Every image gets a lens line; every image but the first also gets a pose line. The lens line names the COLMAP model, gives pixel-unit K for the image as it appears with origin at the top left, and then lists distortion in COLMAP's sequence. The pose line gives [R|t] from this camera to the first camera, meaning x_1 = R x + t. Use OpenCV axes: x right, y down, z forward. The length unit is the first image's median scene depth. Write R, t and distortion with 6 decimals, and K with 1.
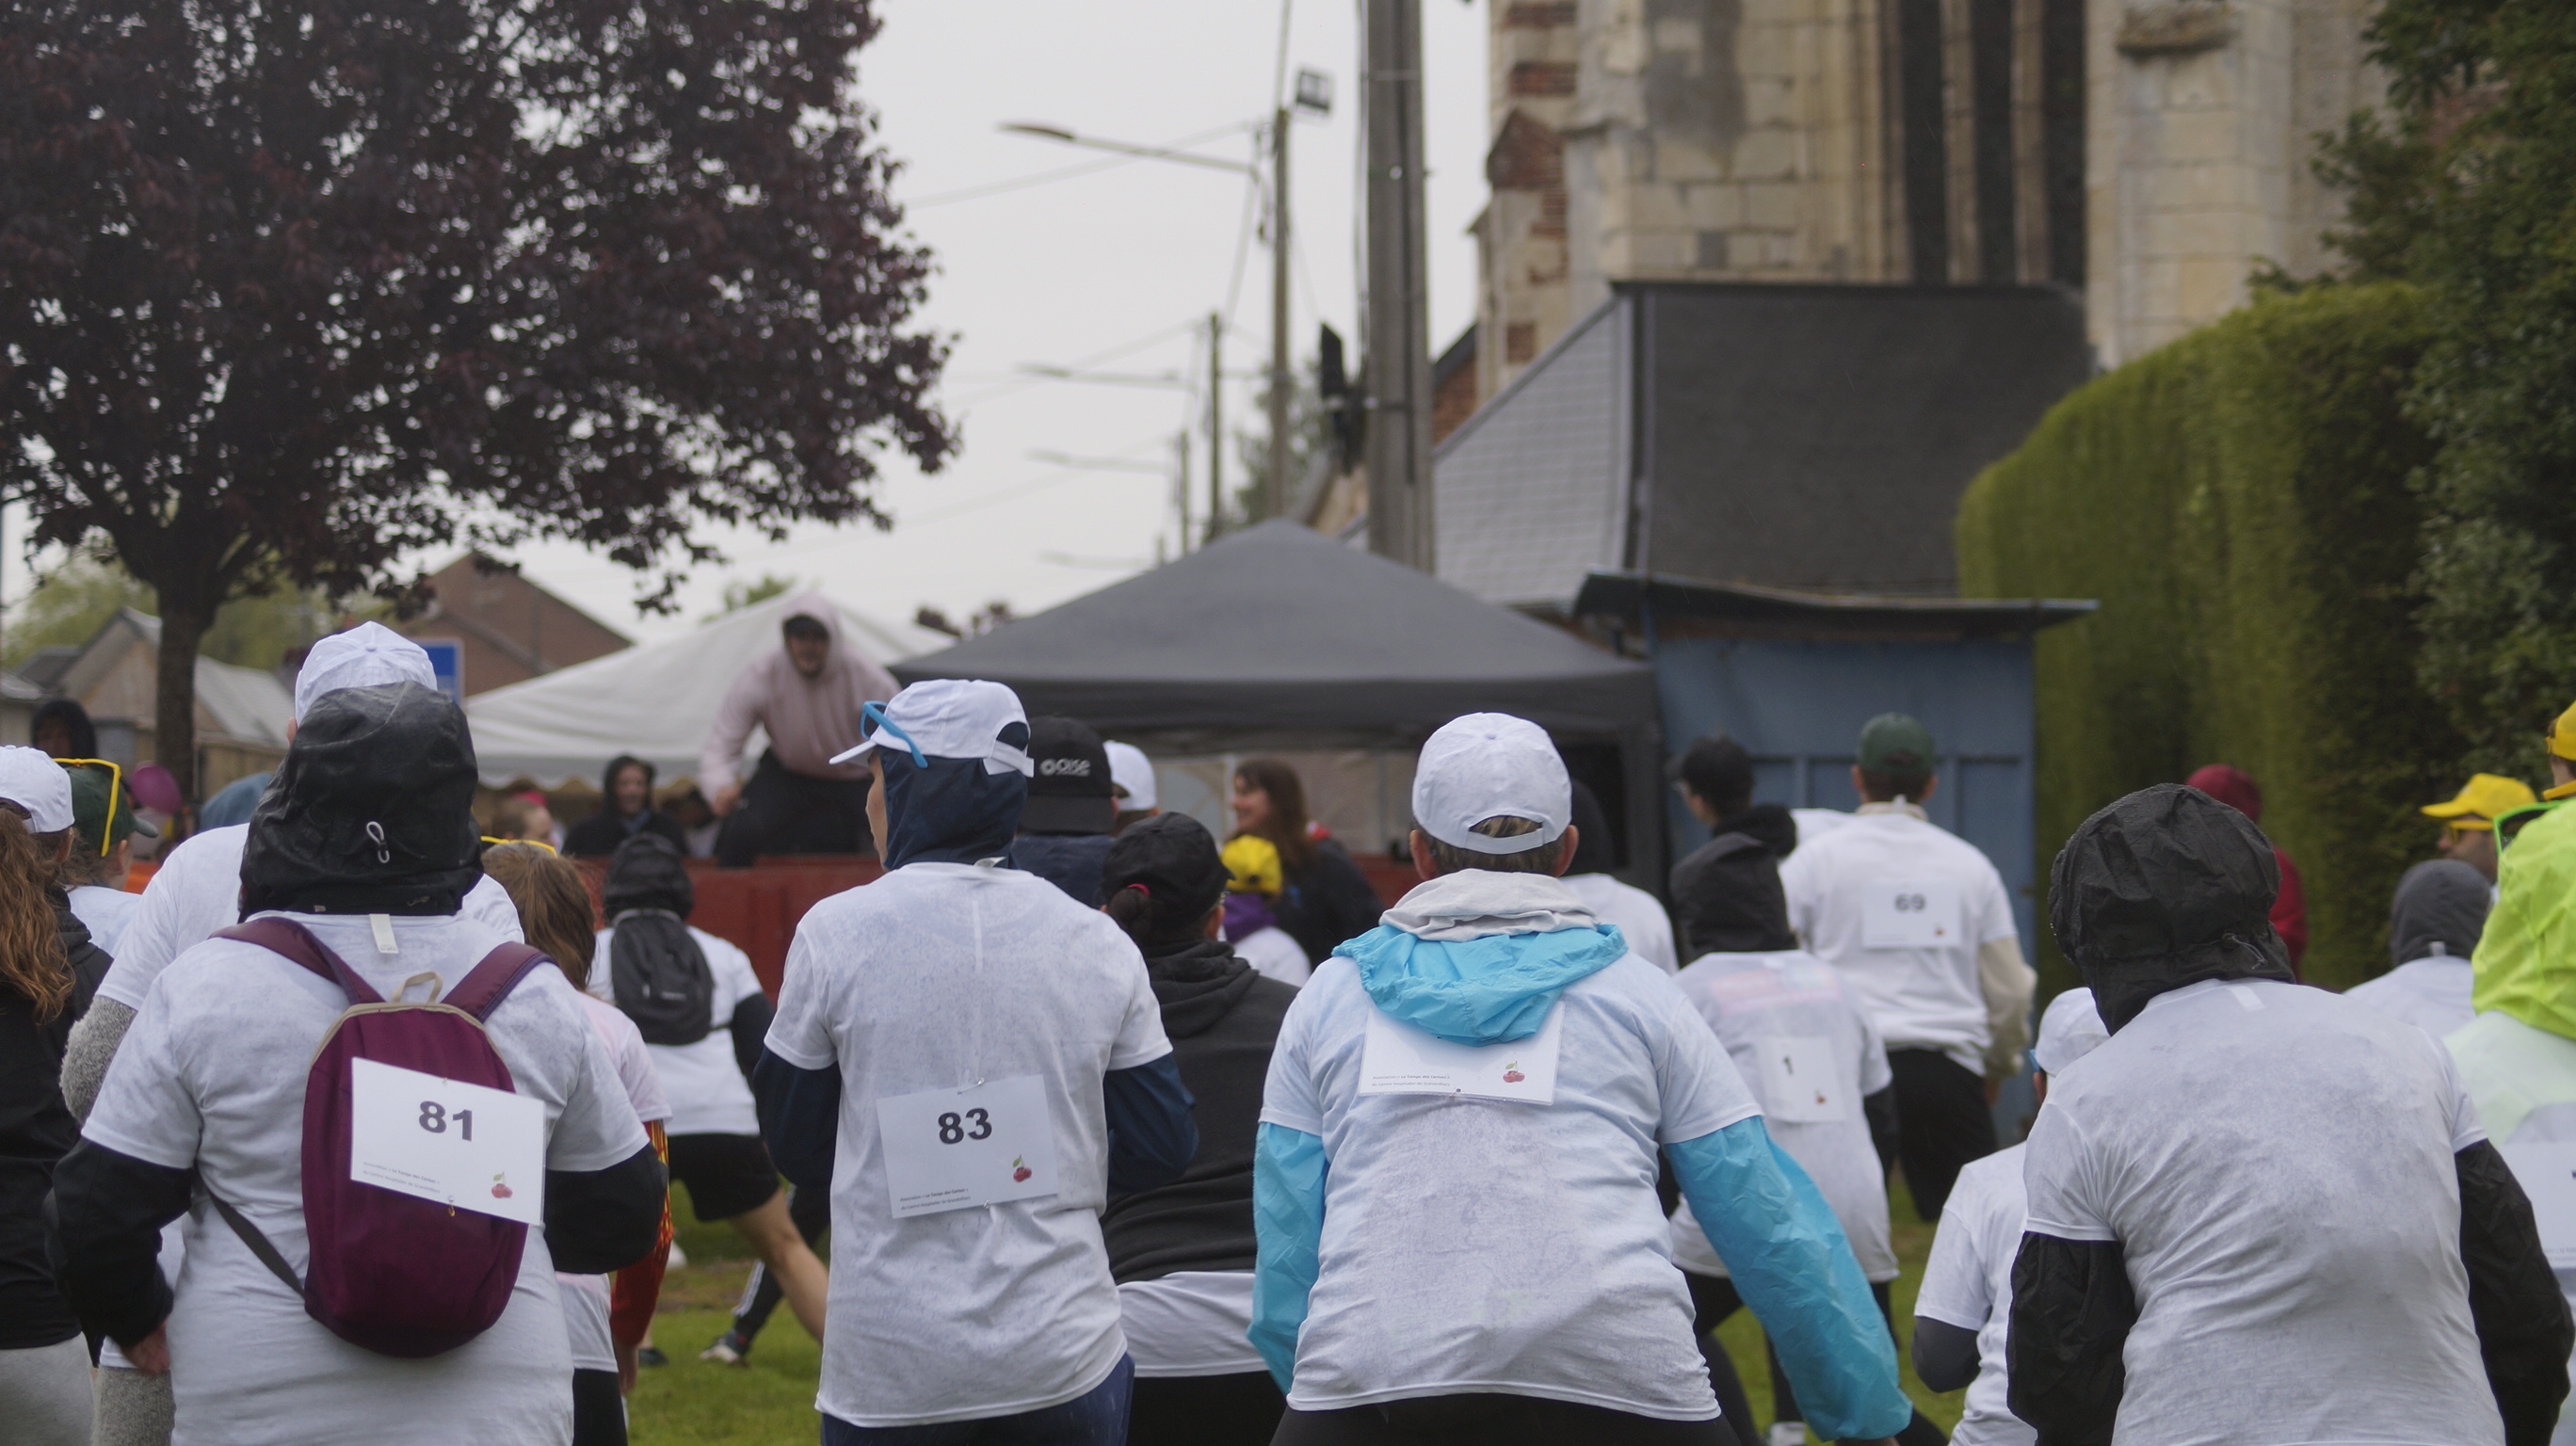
lens RADIAL K [[9633.7, 0, 1290.1], [0, 9633.7, 720.0], [0, 0, 1]] dist [1.406809, 0.000000]
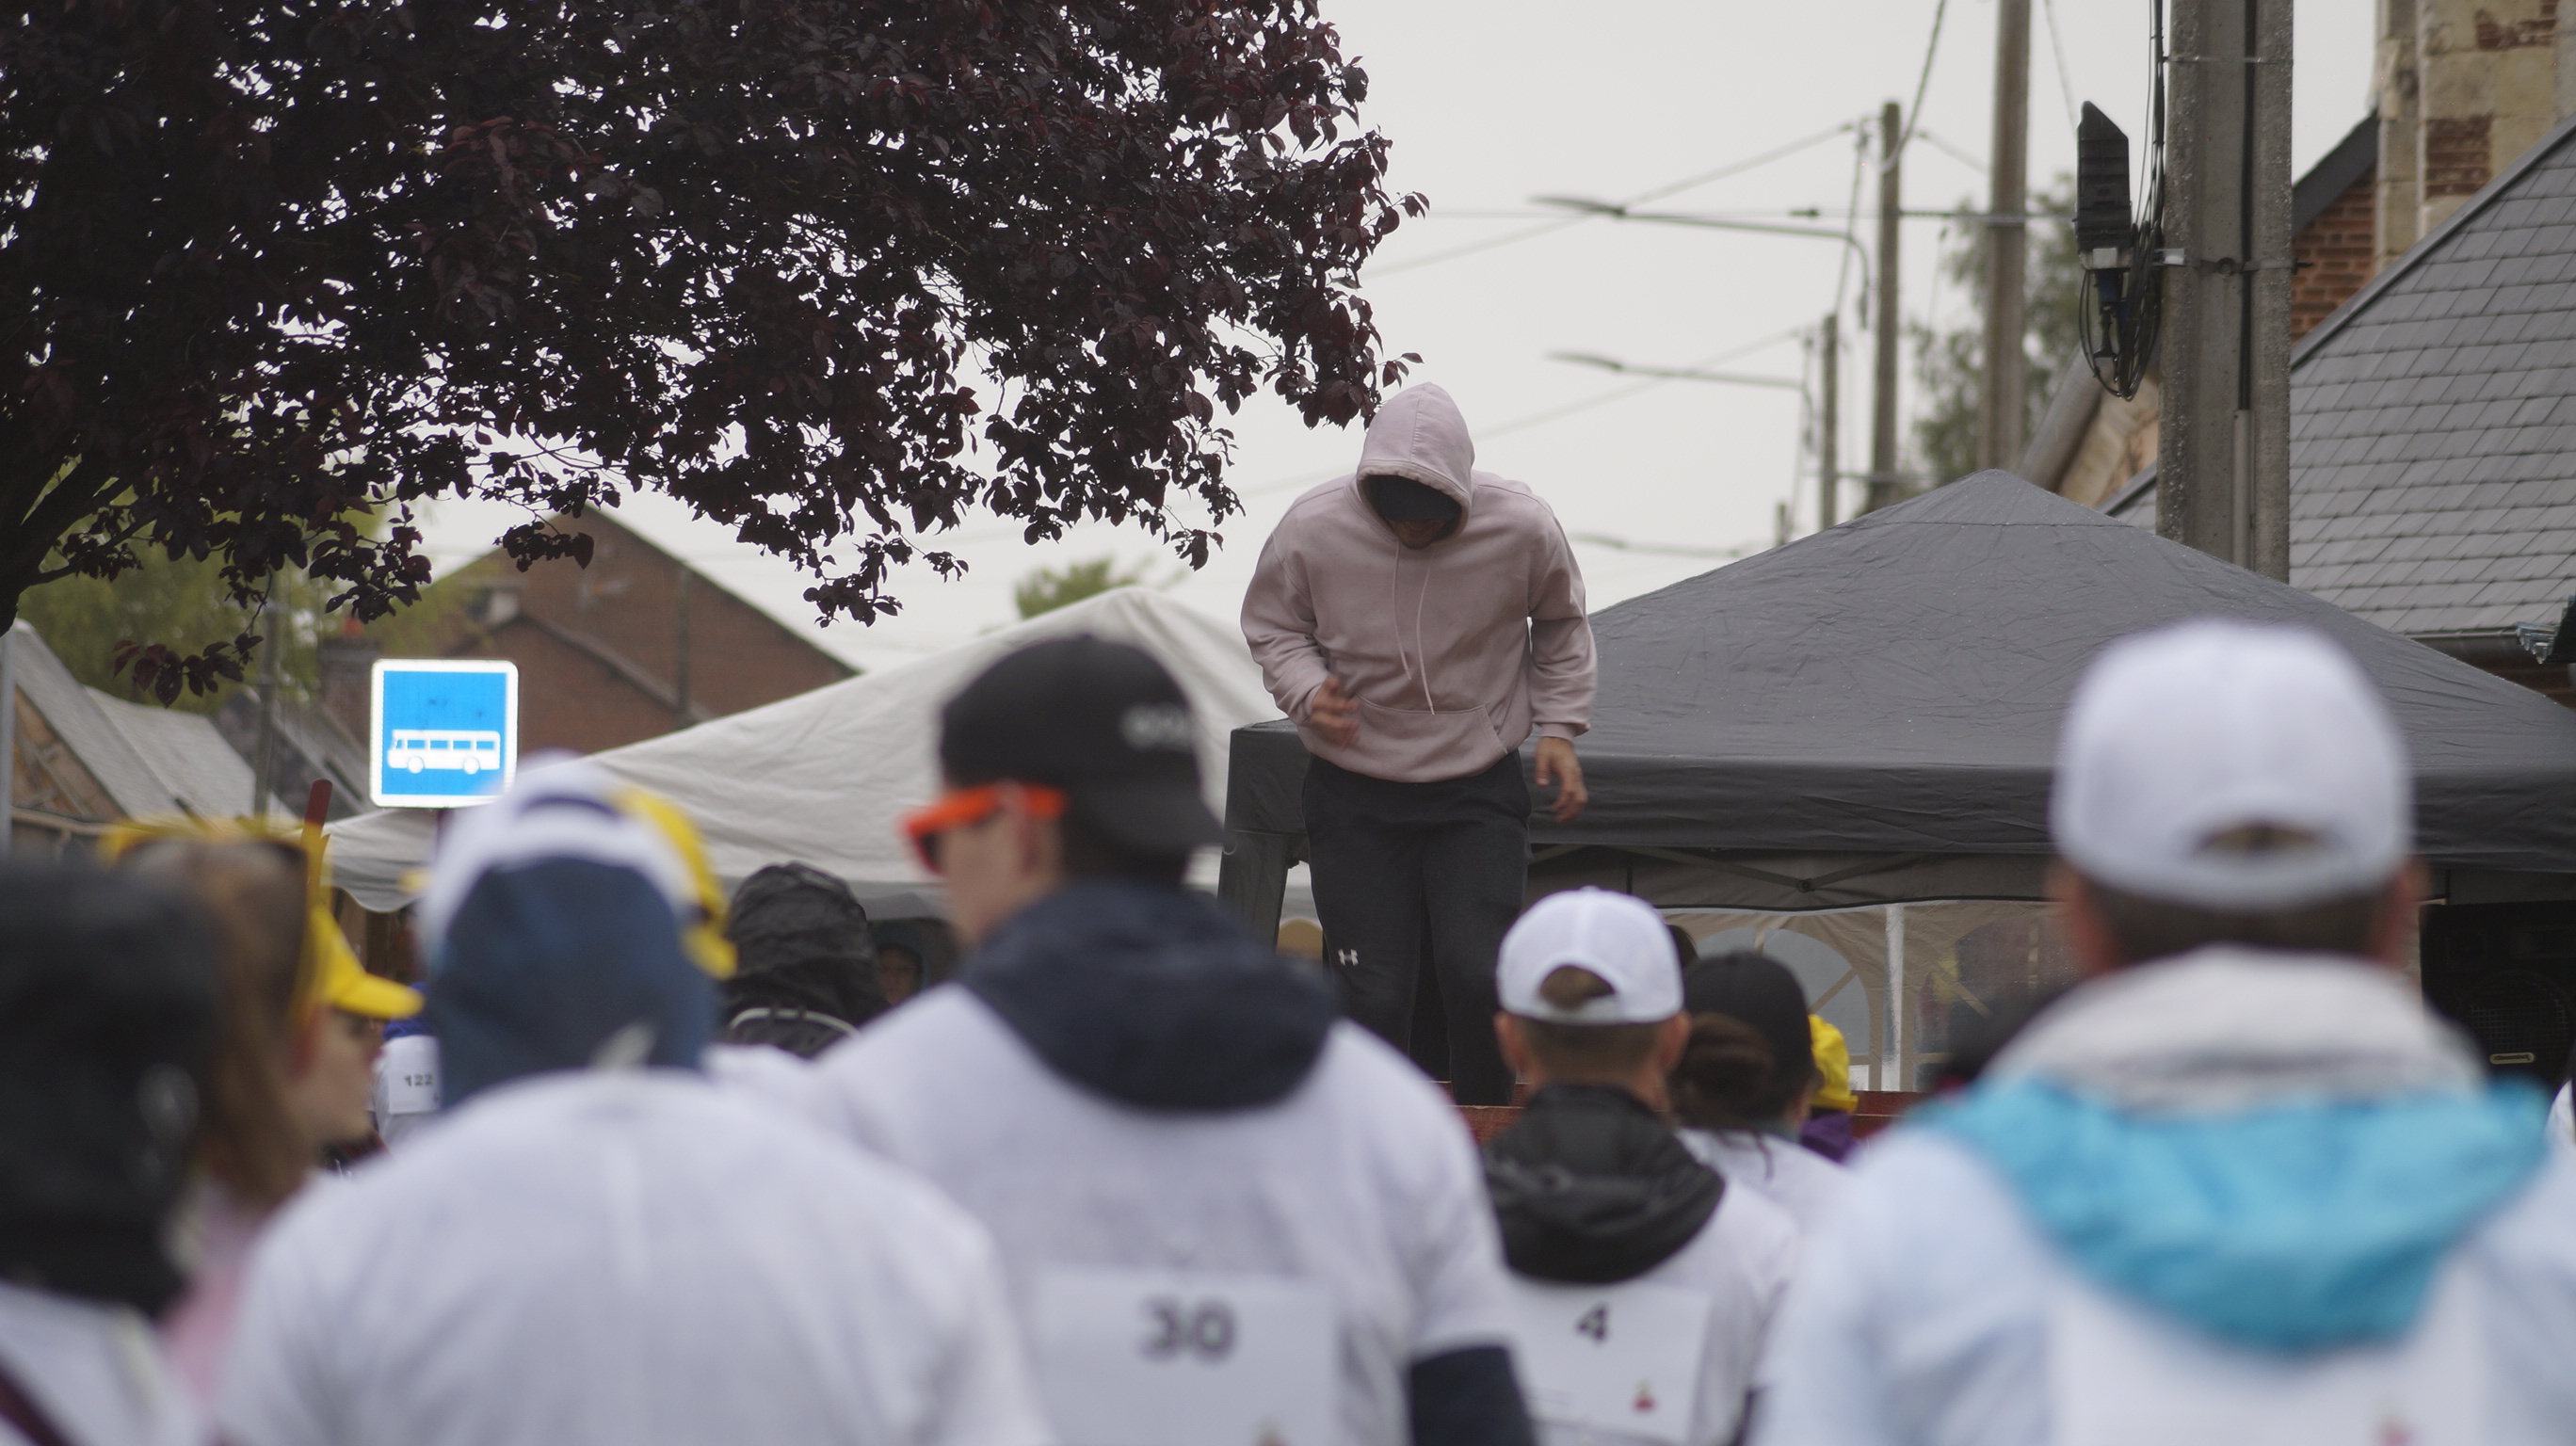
lens RADIAL K [[15346.0, 0, 1388.1], [0, 15346.0, 712.0], [0, 0, 1]] dist [8.656464, 0.000000]
pose [[0.998746, 0.027812, -0.041631, 0.001846], [-0.027954, 0.999605, -0.002830, -0.004289], [0.041536, 0.003991, 0.999129, 0.114504]]
